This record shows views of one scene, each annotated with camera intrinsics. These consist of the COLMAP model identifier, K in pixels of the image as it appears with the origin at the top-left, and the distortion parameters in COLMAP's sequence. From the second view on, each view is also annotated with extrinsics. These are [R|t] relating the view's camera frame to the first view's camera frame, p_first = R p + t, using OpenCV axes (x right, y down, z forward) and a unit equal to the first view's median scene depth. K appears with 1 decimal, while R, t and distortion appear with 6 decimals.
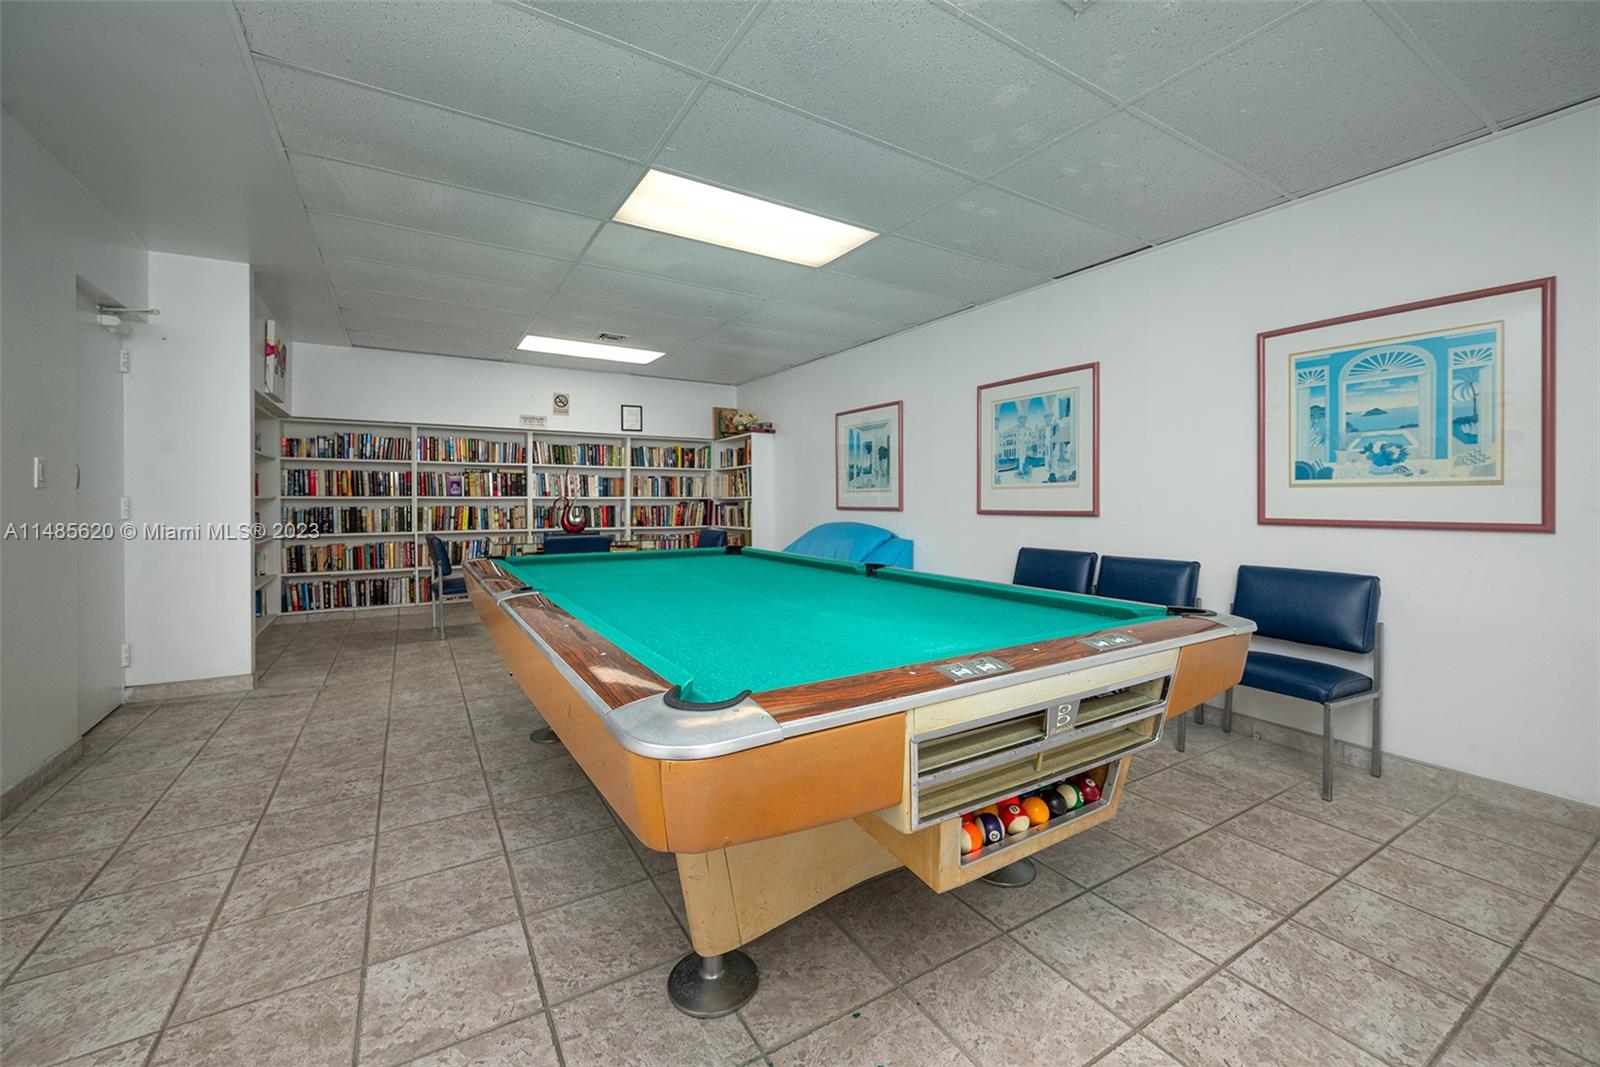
lens RADIAL K [[648.8, 0, 814.9], [0, 648.8, 498.5], [0, 0, 1]] dist [-0.001520, -0.000087]
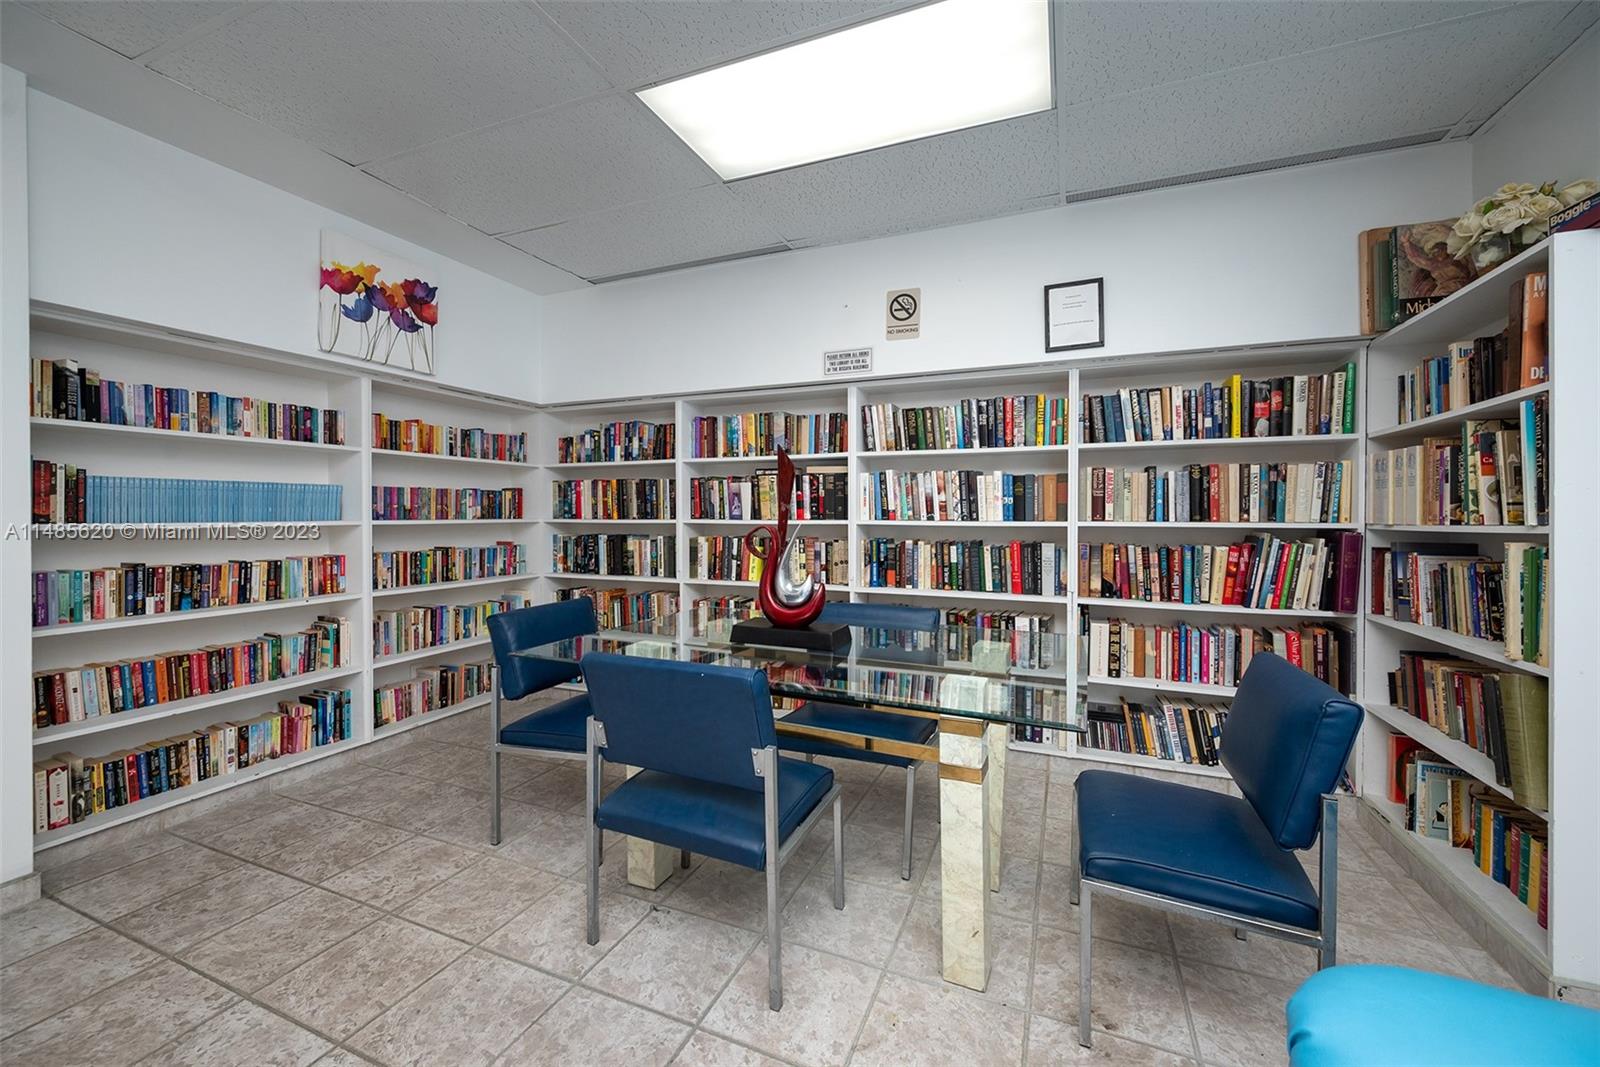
lens RADIAL K [[648.8, 0, 798.0], [0, 648.8, 517.3], [0, 0, 1]] dist [-0.001520, -0.000087]
pose [[0.573559, 0.003182, -0.819158, -0.062411], [-0.000345, 0.999993, 0.003643, -0.006427], [0.819164, -0.001807, 0.573556, 0.646289]]
